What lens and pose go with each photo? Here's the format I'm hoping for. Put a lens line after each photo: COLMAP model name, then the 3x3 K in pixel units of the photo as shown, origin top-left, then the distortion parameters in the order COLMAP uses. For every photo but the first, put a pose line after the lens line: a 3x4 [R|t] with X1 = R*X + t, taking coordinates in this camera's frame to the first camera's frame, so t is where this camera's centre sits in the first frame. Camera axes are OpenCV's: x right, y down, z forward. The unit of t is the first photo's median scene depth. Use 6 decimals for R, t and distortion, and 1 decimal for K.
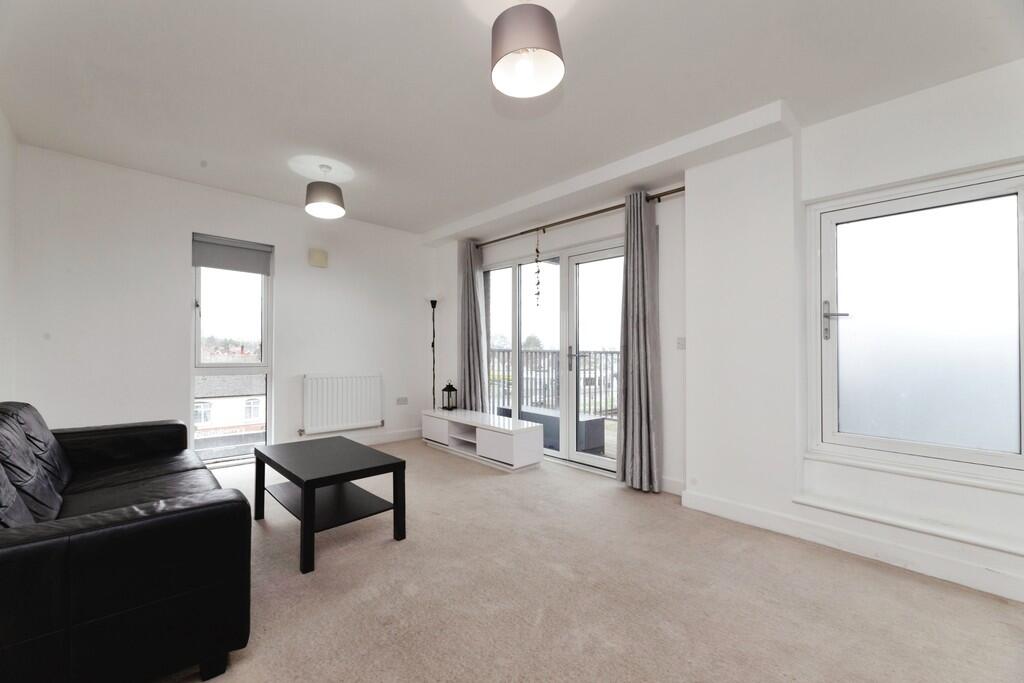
lens RADIAL K [[408.3, 0, 511.1], [0, 408.3, 349.4], [0, 0, 1]] dist [-0.000451, -0.000654]
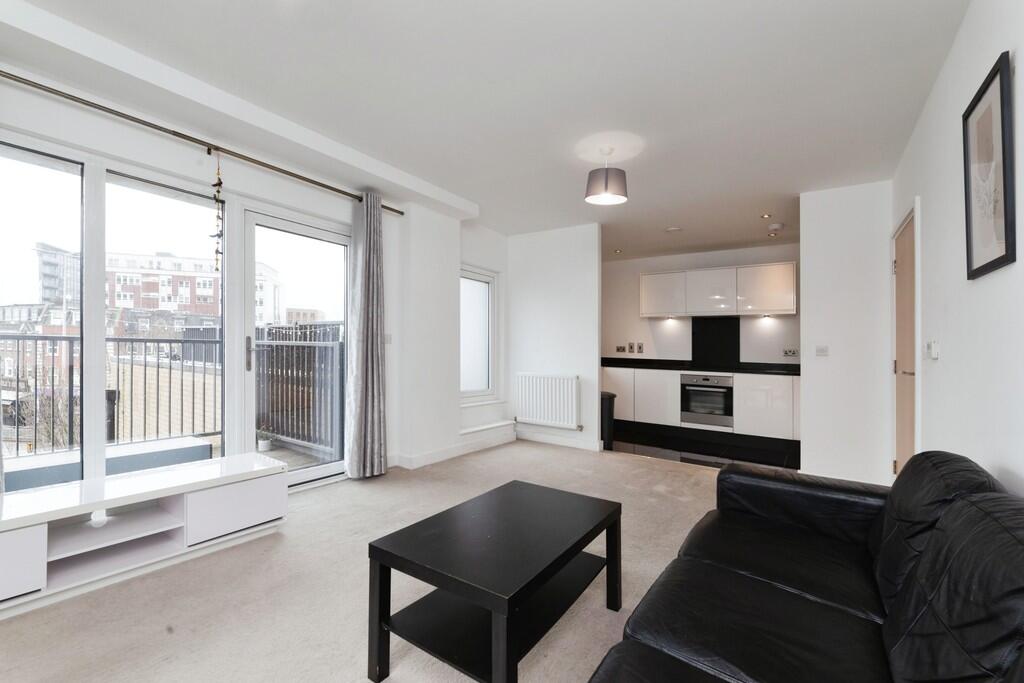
lens RADIAL K [[427.7, 0, 504.9], [0, 427.7, 331.6], [0, 0, 1]] dist [-0.003262, 0.000230]
pose [[-0.182880, 0.018791, 0.982956, -0.696197], [-0.038422, 0.998917, -0.026245, -0.014860], [-0.982384, -0.042567, -0.181960, 0.718355]]
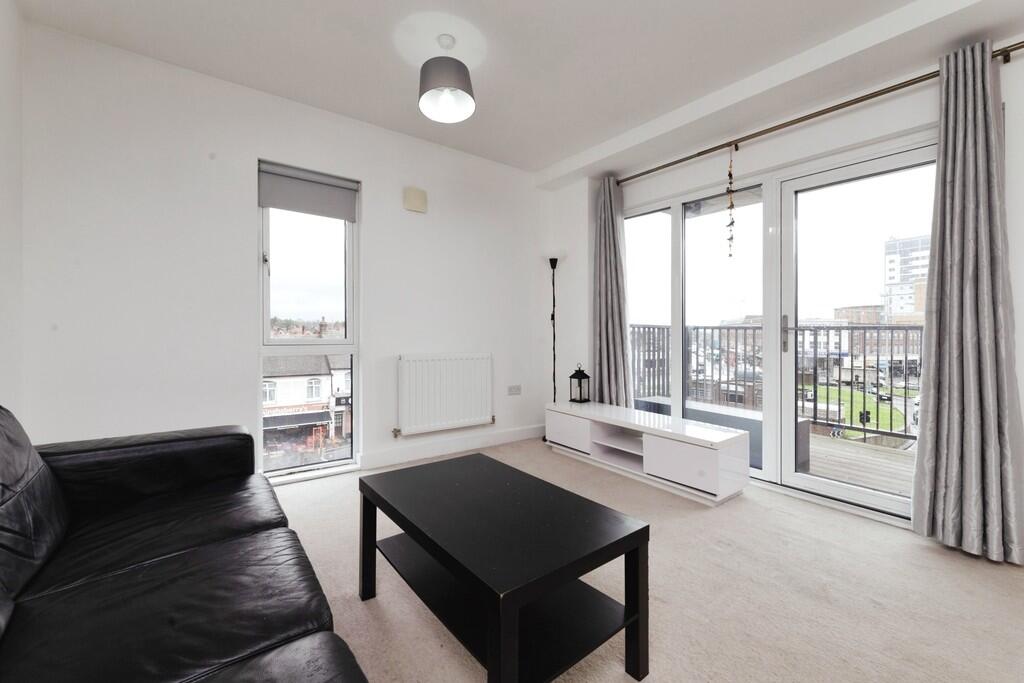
lens RADIAL K [[427.7, 0, 528.0], [0, 427.7, 334.1], [0, 0, 1]] dist [-0.003262, 0.000230]
pose [[0.995119, 0.000526, -0.098680, -0.212521], [0.000650, 0.999929, 0.011891, 0.015248], [0.098679, -0.011898, 0.995048, 0.268258]]
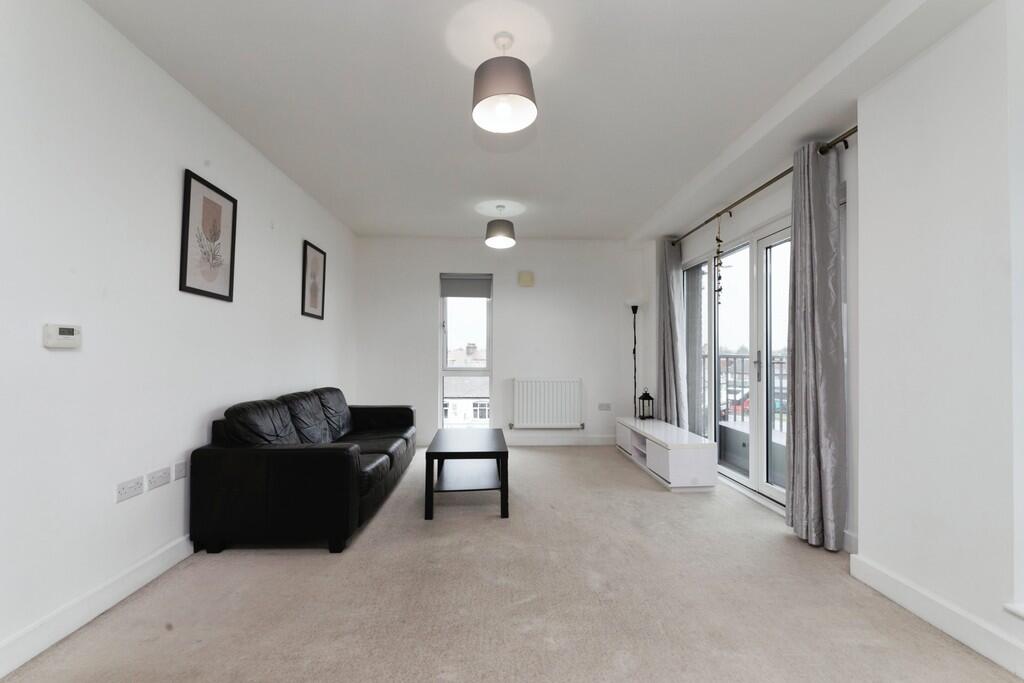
lens RADIAL K [[427.7, 0, 514.5], [0, 427.7, 358.1], [0, 0, 1]] dist [-0.003262, 0.000230]
pose [[0.766252, -0.004781, -0.642523, 0.327527], [0.007288, 0.999973, 0.001251, 0.001404], [0.642499, -0.005642, 0.766266, 0.042905]]
